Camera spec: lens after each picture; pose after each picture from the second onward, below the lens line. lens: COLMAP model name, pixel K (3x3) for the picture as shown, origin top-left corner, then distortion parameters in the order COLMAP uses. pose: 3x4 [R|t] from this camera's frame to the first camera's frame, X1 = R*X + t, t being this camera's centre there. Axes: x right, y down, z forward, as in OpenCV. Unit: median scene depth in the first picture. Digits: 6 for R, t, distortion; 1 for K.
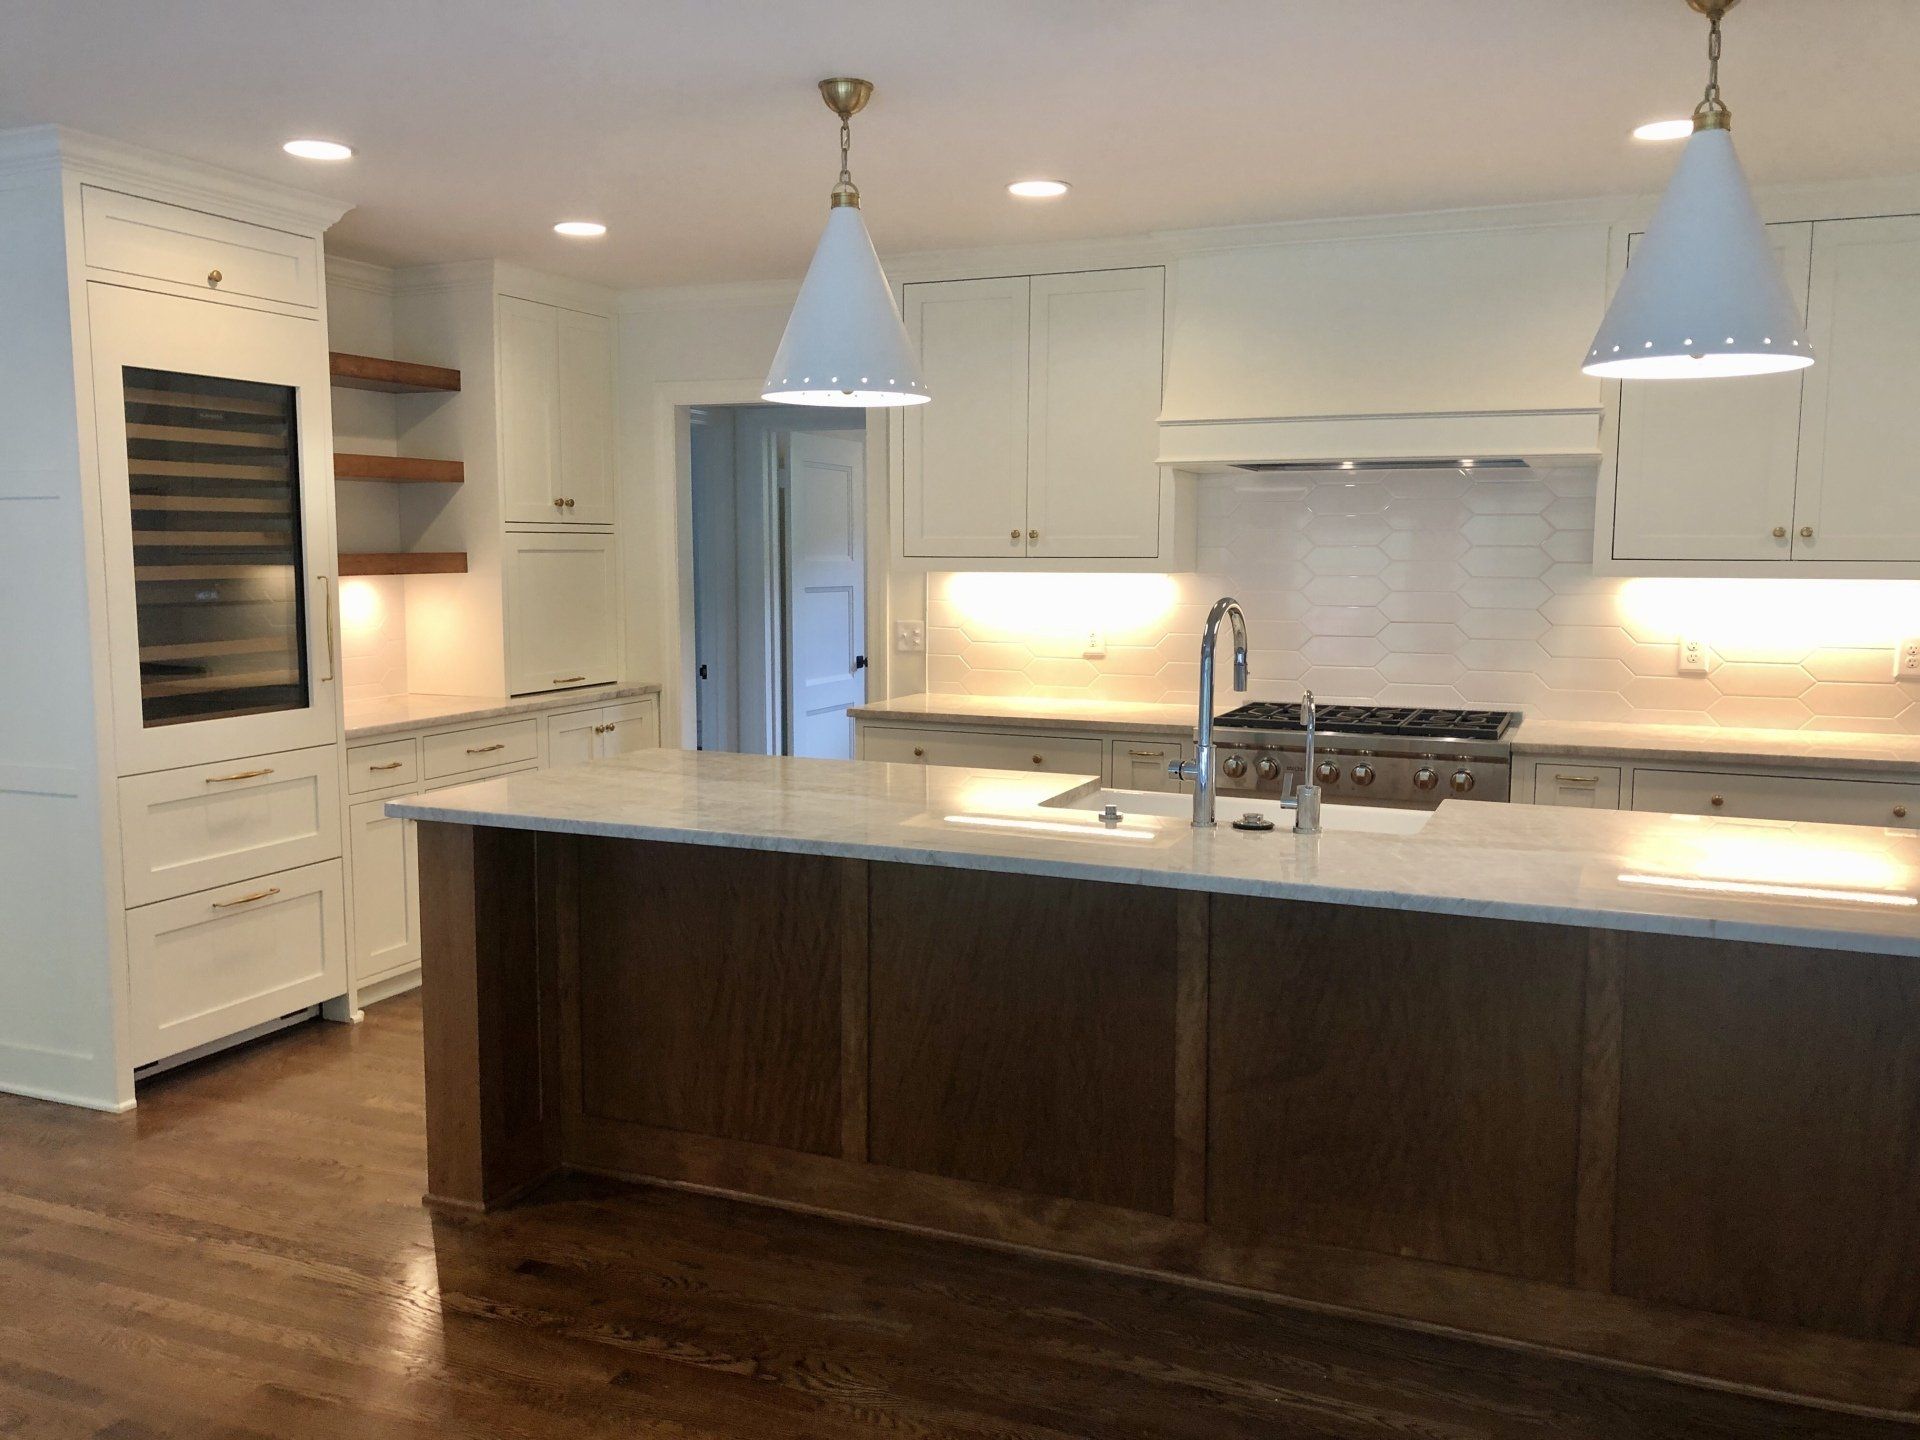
lens RADIAL K [[1575.4, 0, 934.5], [0, 1575.4, 707.1], [0, 0, 1]] dist [0.038017, -0.042459]
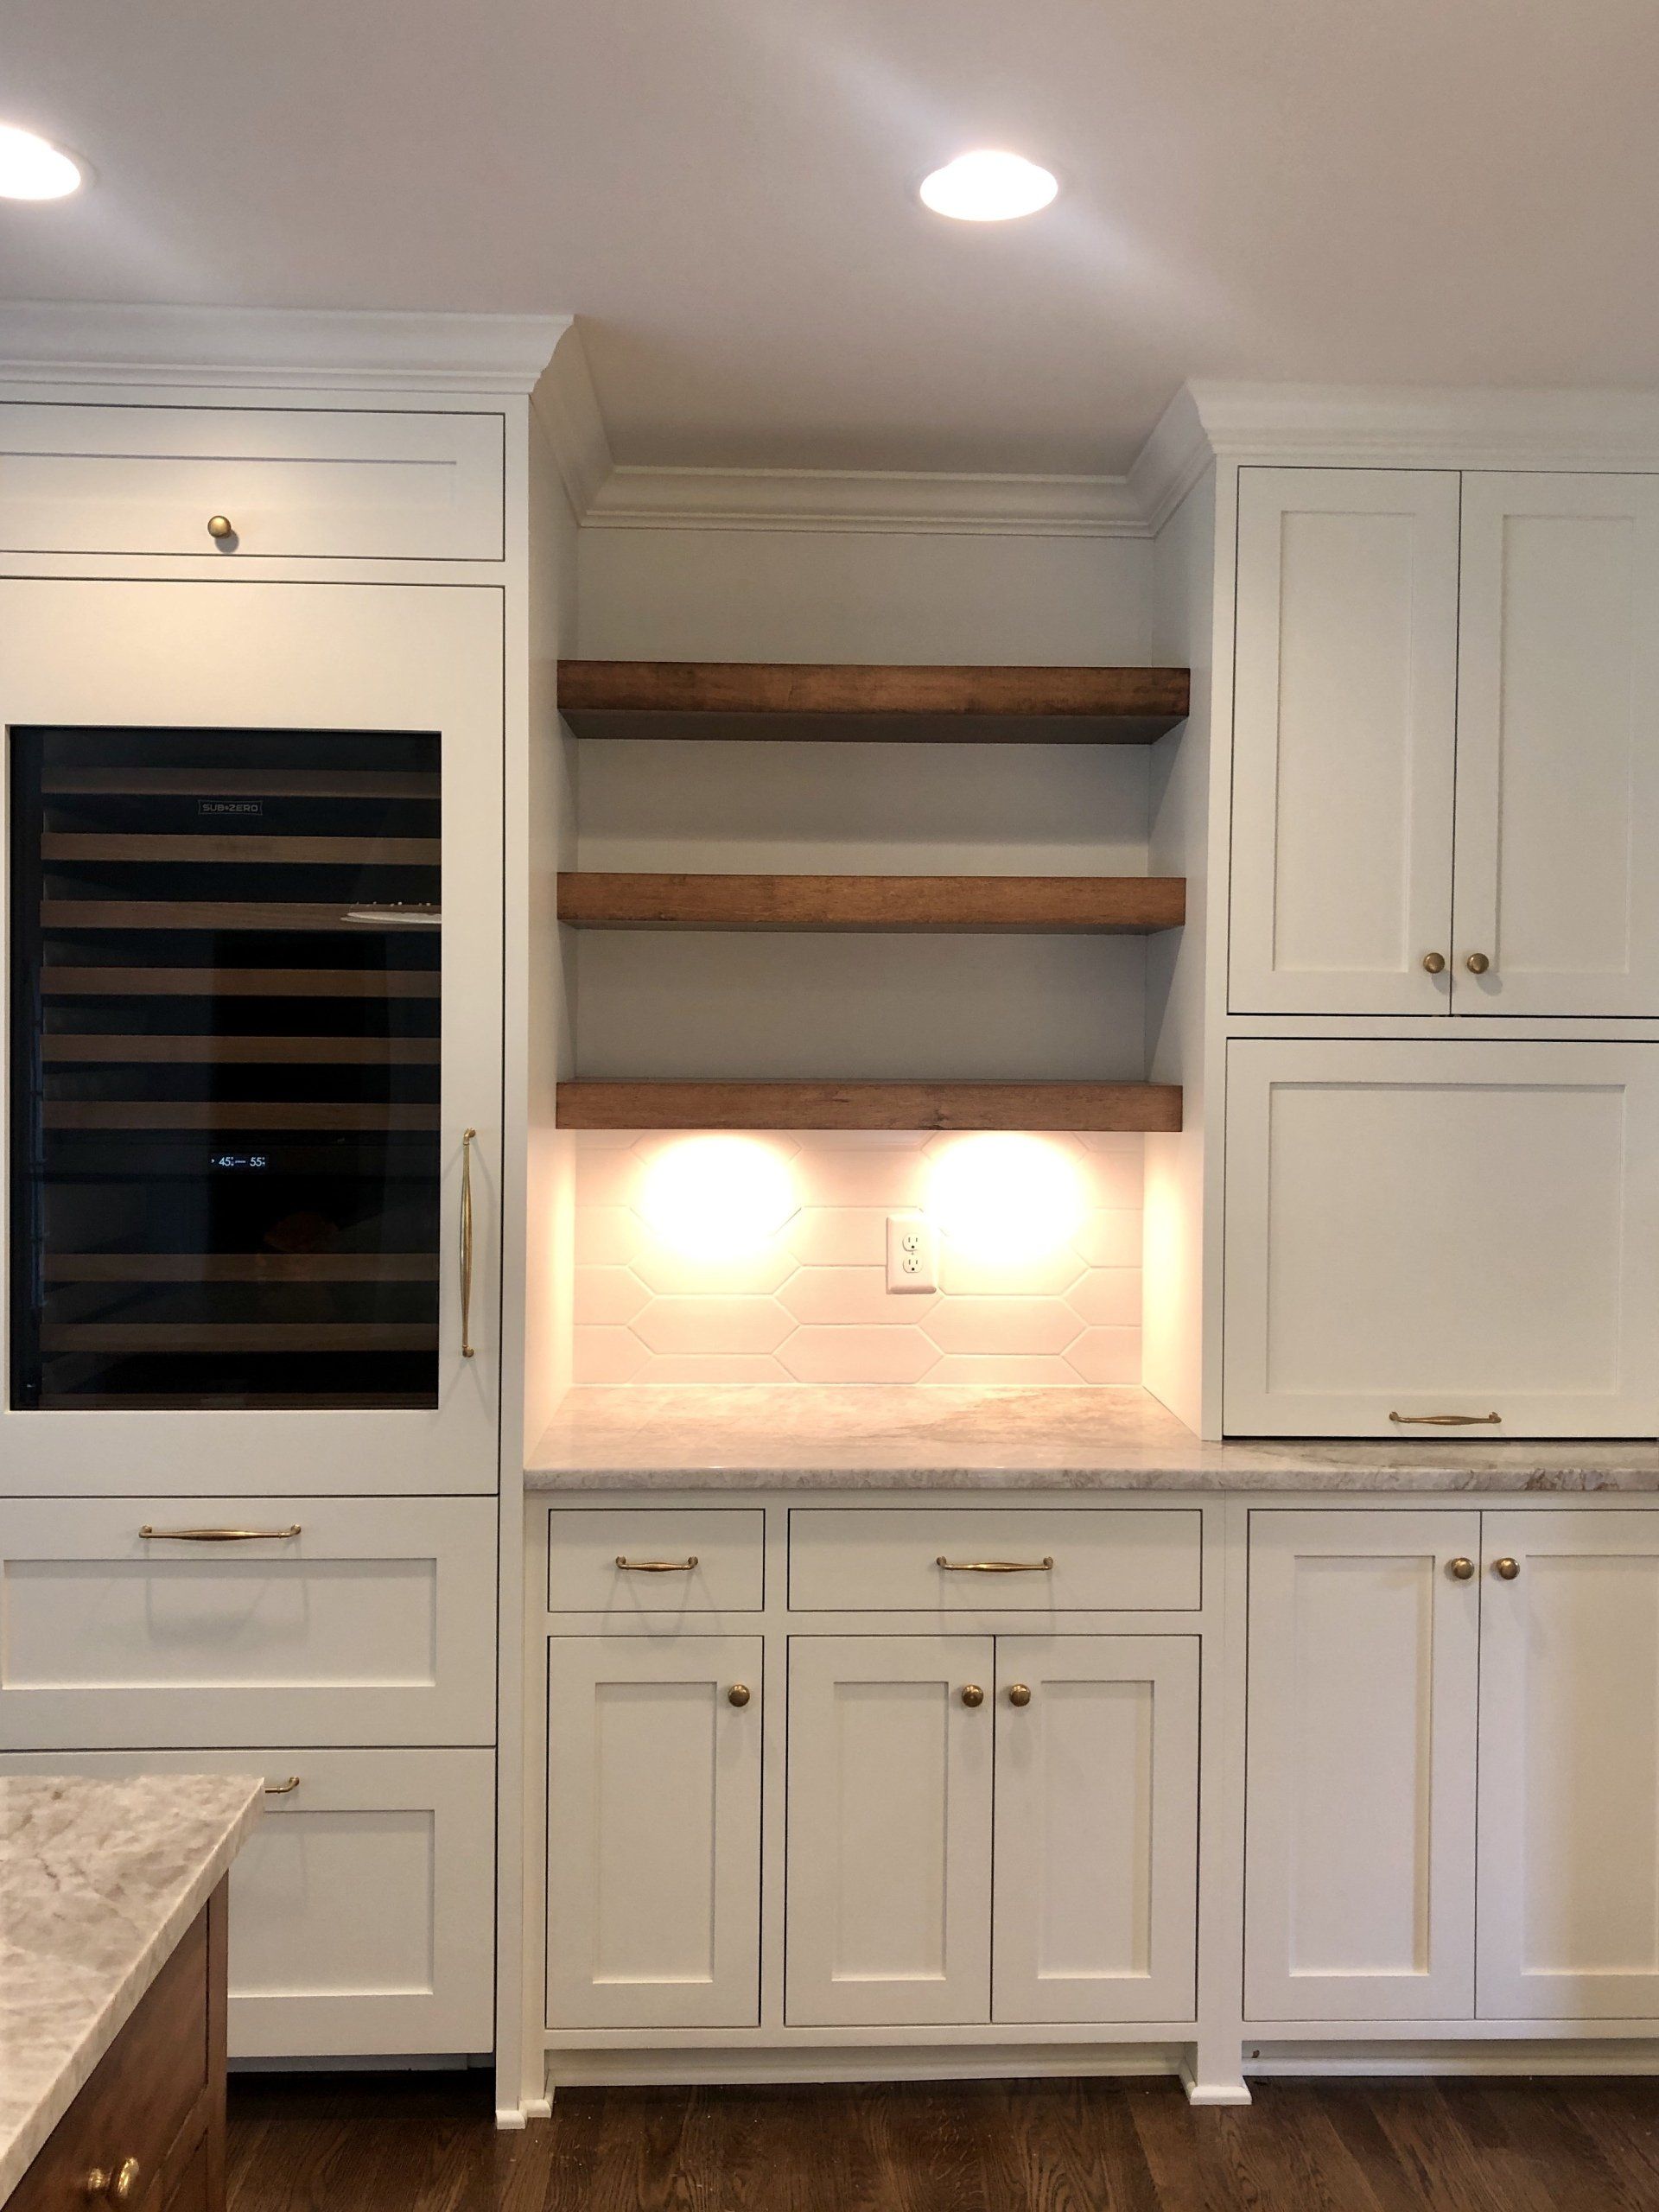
lens RADIAL K [[1815.0, 0, 829.0], [0, 1815.0, 1109.3], [0, 0, 1]] dist [0.038017, -0.042459]
pose [[0.419674, 0.025324, -0.907322, 0.136637], [-0.099197, 0.994903, -0.018115, -0.087528], [0.902238, 0.097606, 0.420046, 0.844567]]
